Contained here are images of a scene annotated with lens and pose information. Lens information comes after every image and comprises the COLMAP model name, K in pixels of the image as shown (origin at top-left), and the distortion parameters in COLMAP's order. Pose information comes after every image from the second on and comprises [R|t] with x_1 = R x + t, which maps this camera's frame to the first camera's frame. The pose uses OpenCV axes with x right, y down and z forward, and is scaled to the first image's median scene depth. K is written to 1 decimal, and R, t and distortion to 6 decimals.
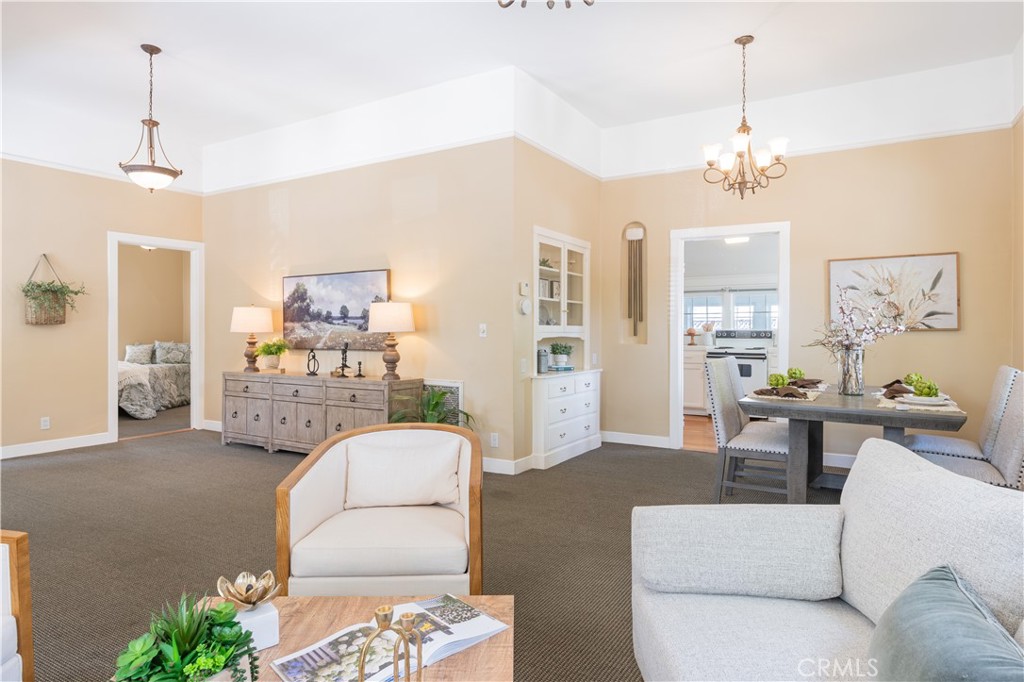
lens RADIAL K [[597.4, 0, 513.1], [0, 597.4, 335.4], [0, 0, 1]] dist [0.001460, -0.001368]
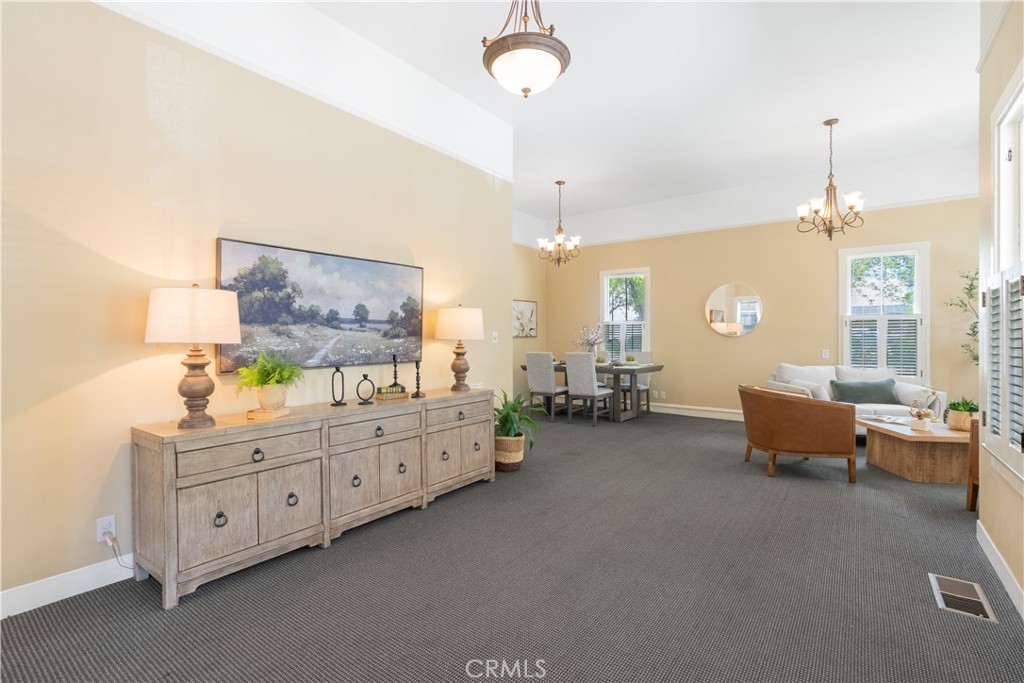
lens RADIAL K [[475.6, 0, 508.7], [0, 475.6, 339.3], [0, 0, 1]] dist [-0.000729, -0.000029]
pose [[0.089104, -0.006871, 0.995999, -0.859305], [0.008476, 0.999945, 0.006140, -0.009299], [-0.995986, 0.007895, 0.089158, 0.781649]]
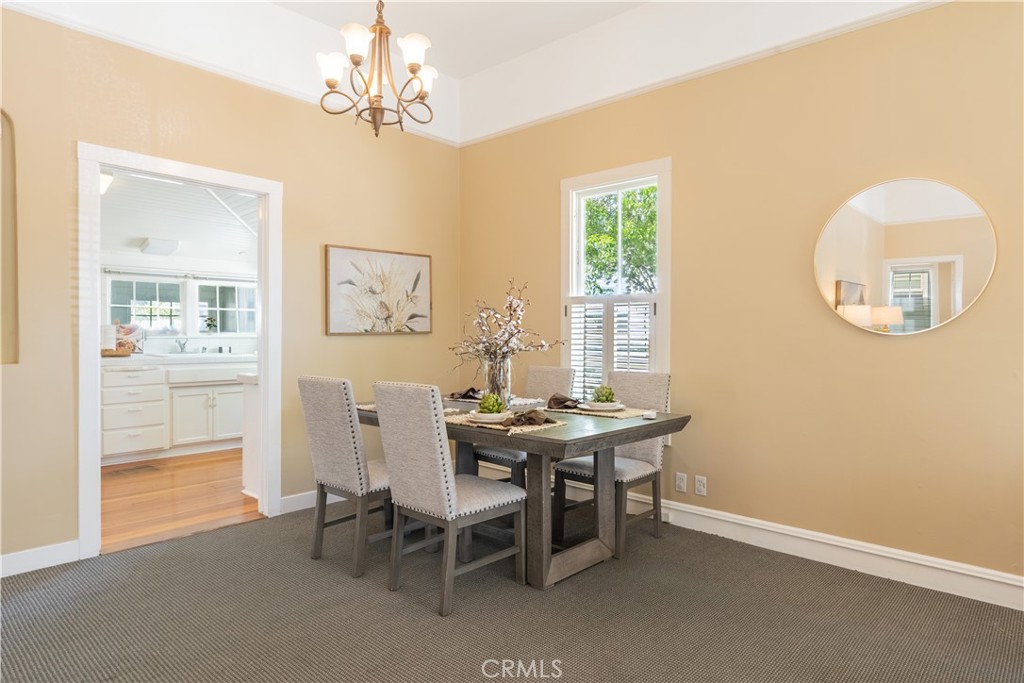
lens RADIAL K [[597.4, 0, 514.9], [0, 597.4, 344.3], [0, 0, 1]] dist [0.001460, -0.001368]
pose [[0.186715, -0.024317, 0.982113, -0.185686], [0.003409, 0.999704, 0.024104, -0.011483], [-0.982408, -0.001153, 0.186743, 0.554092]]
